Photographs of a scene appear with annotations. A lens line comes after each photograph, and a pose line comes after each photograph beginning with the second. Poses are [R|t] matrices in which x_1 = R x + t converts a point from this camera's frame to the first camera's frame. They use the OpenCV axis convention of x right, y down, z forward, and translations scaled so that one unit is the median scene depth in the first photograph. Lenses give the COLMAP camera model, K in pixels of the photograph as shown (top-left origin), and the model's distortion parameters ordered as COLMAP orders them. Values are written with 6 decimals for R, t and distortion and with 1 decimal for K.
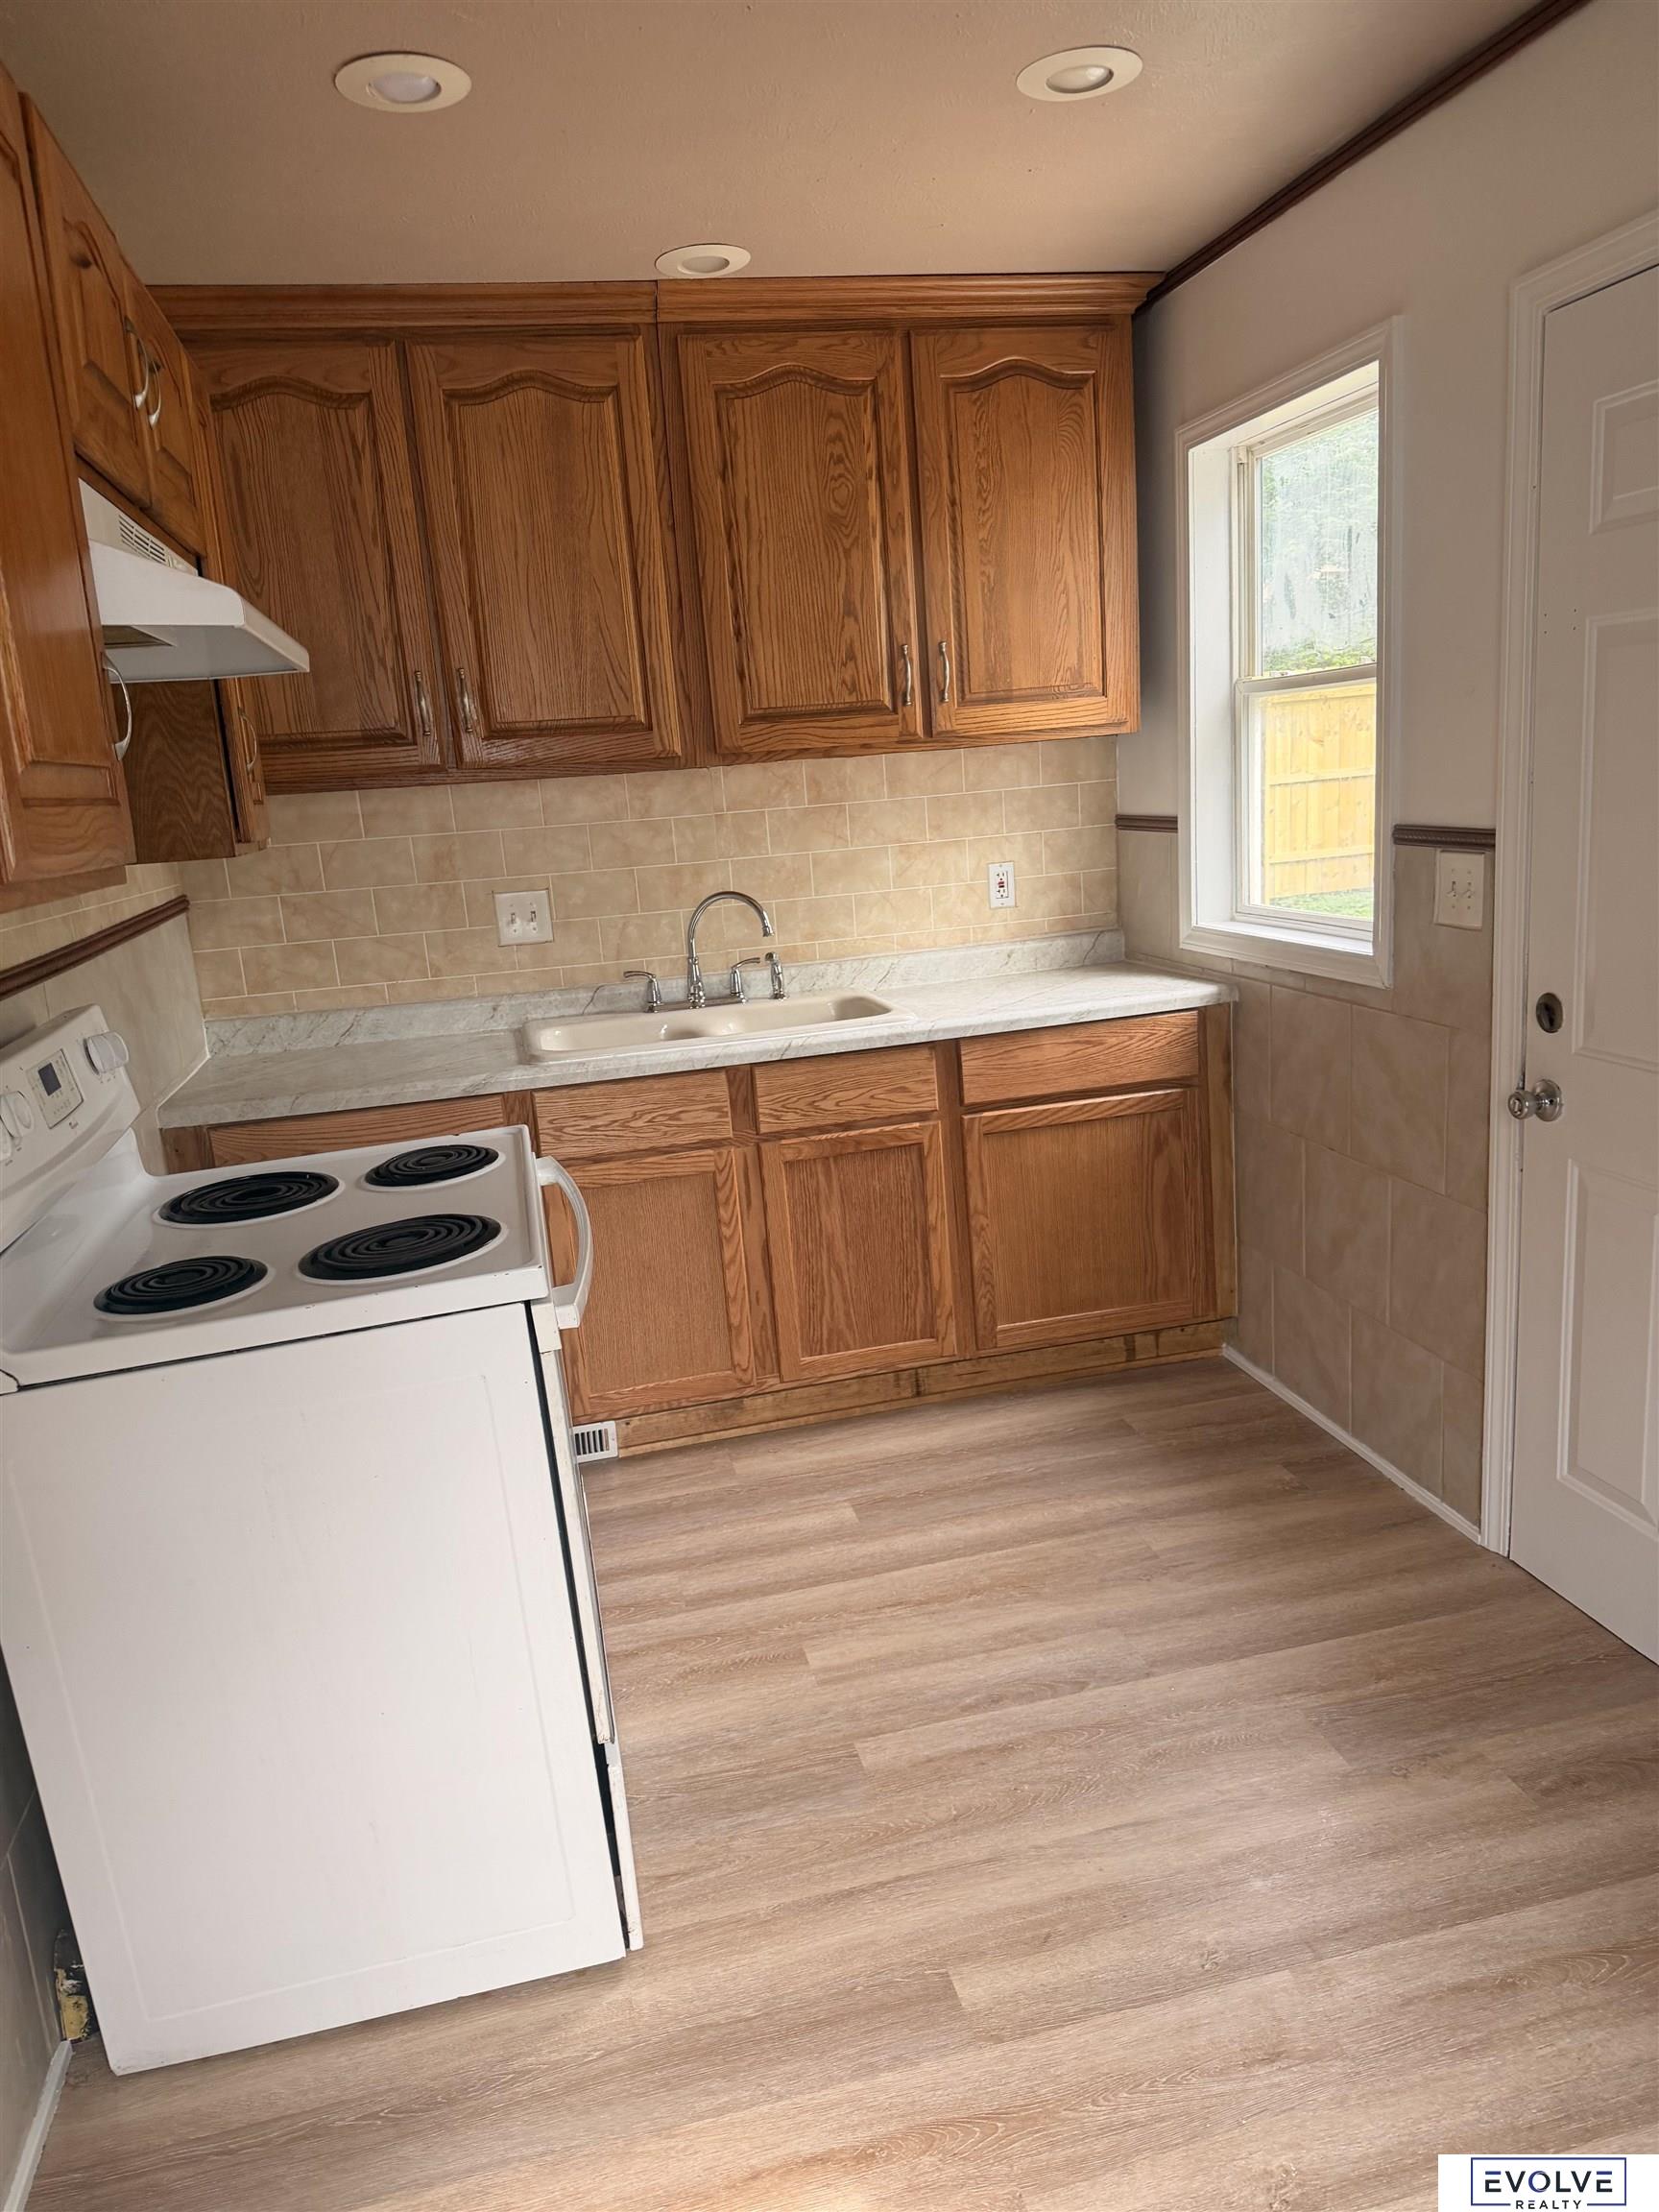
lens RADIAL K [[1533.0, 0, 824.3], [0, 1533.0, 1113.5], [0, 0, 1]] dist [0.121919, -0.212042]
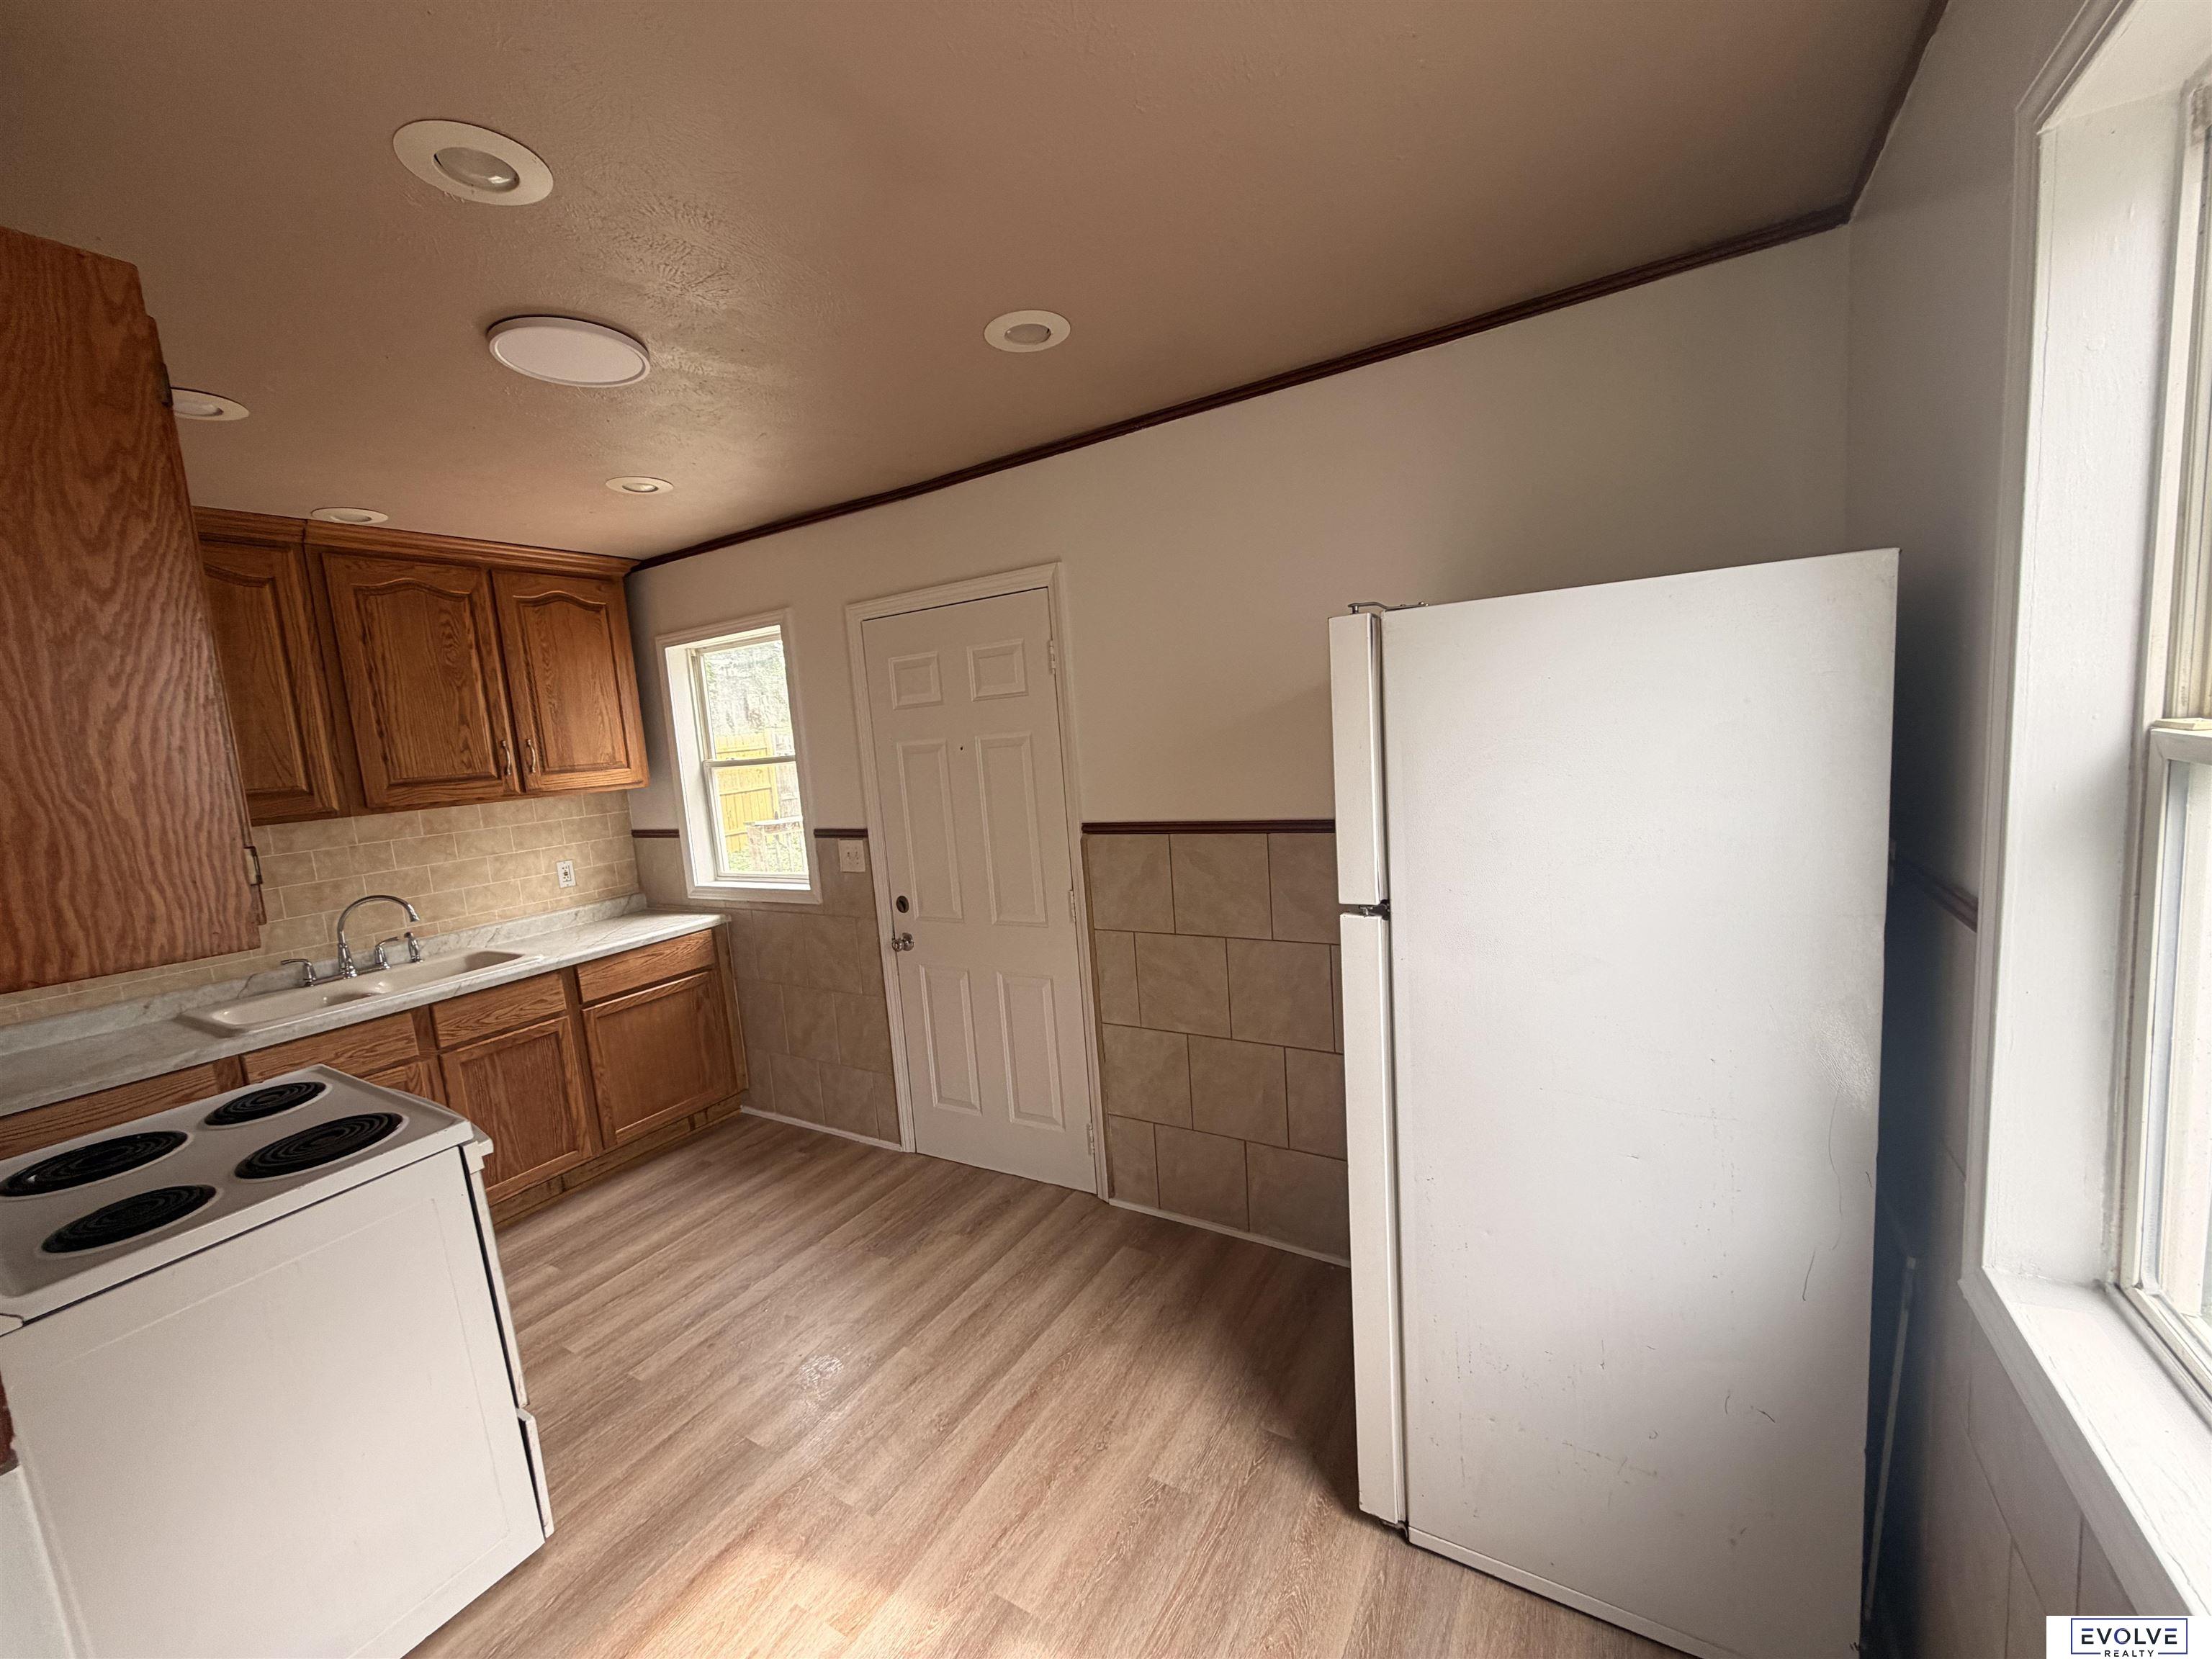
lens RADIAL K [[872.6, 0, 1106.0], [0, 872.6, 829.5], [0, 0, 1]] dist [-0.000262, -0.000004]
pose [[0.696044, -0.062222, 0.715298, -0.184491], [0.183525, 0.978562, -0.093462, 0.002676], [-0.694148, 0.196329, 0.692542, -0.104337]]
